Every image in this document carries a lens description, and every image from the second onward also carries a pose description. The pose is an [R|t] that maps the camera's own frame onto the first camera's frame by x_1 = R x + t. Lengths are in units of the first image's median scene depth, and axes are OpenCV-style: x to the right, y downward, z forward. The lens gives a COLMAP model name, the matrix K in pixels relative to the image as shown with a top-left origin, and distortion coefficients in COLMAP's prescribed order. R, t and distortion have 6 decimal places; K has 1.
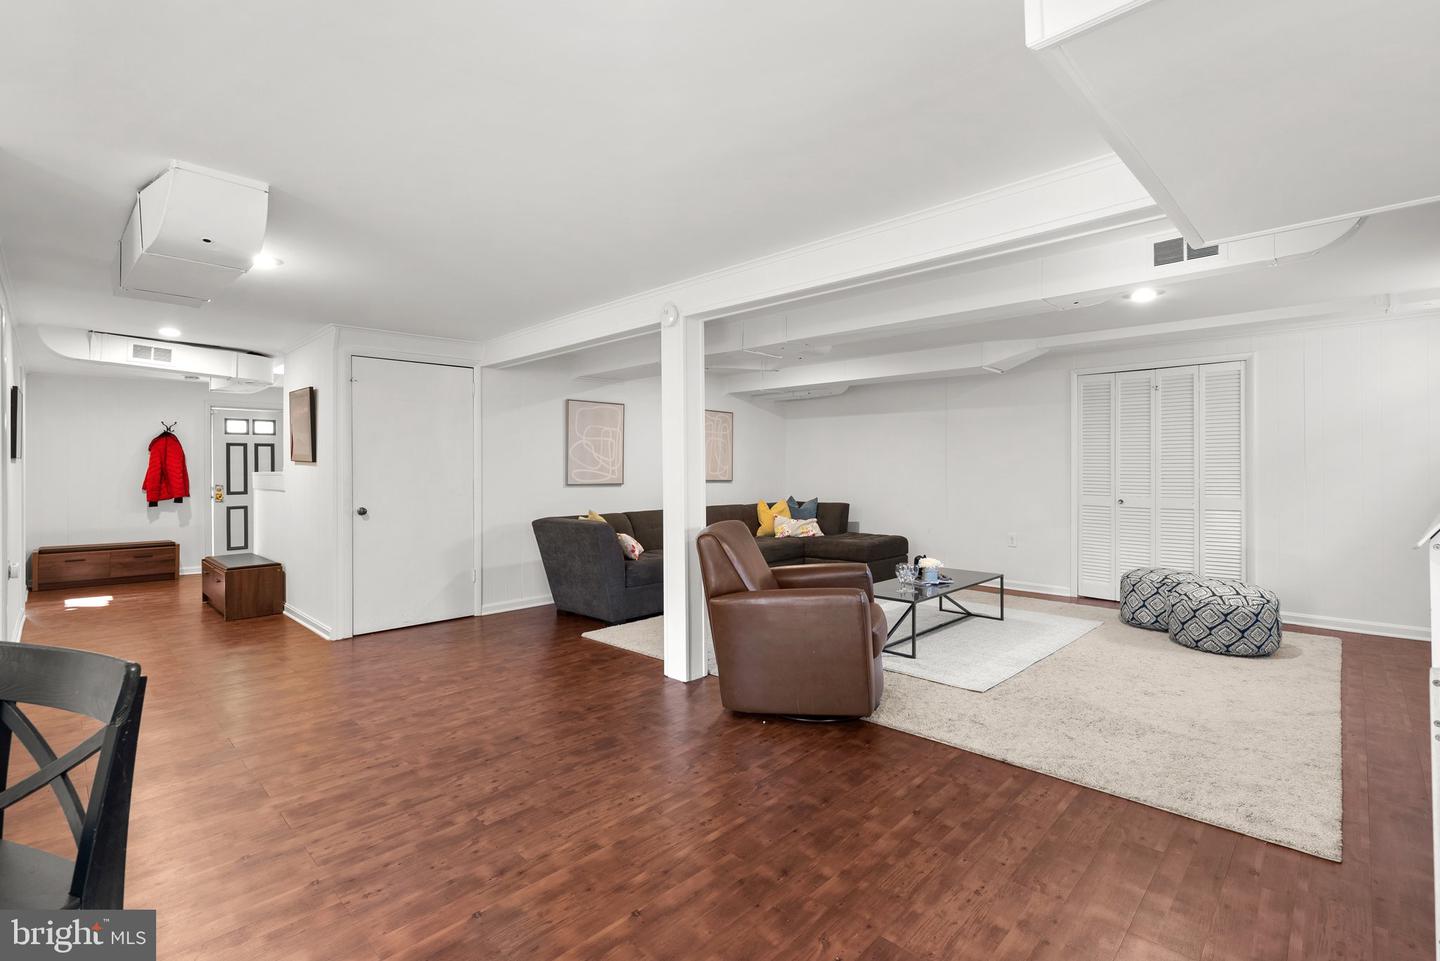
lens RADIAL K [[663.3, 0, 723.2], [0, 663.3, 465.2], [0, 0, 1]] dist [-0.004516, 0.000169]
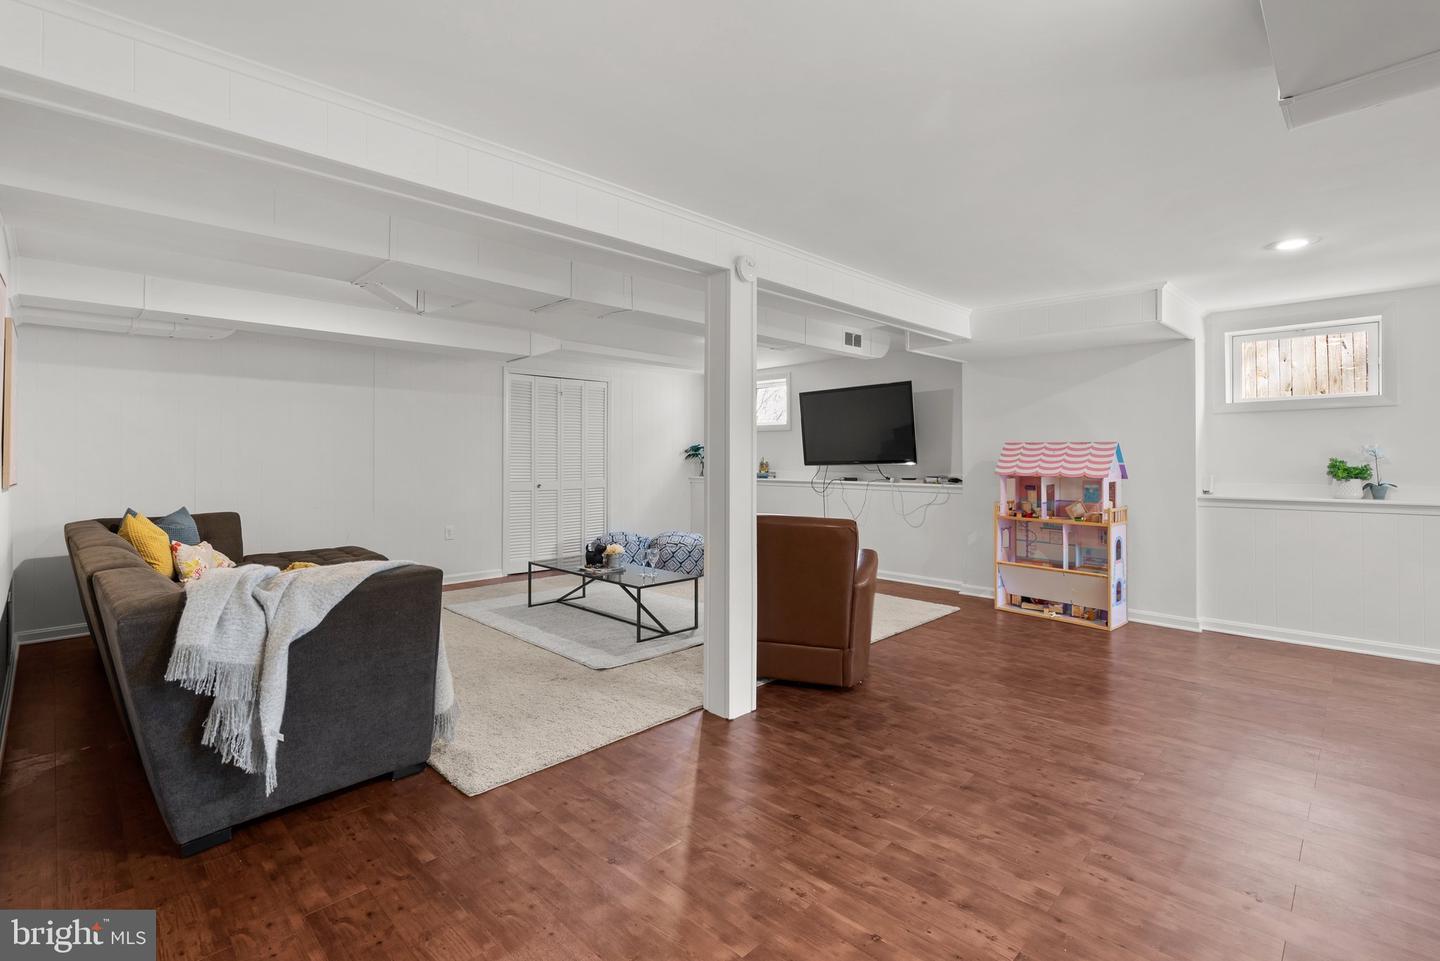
lens RADIAL K [[663.3, 0, 723.2], [0, 663.3, 465.2], [0, 0, 1]] dist [-0.004516, 0.000169]
pose [[0.006309, -0.008833, 0.999941, -1.049641], [-0.003425, 0.999955, 0.008855, 0.011438], [-0.999974, -0.003481, 0.006279, 1.214631]]
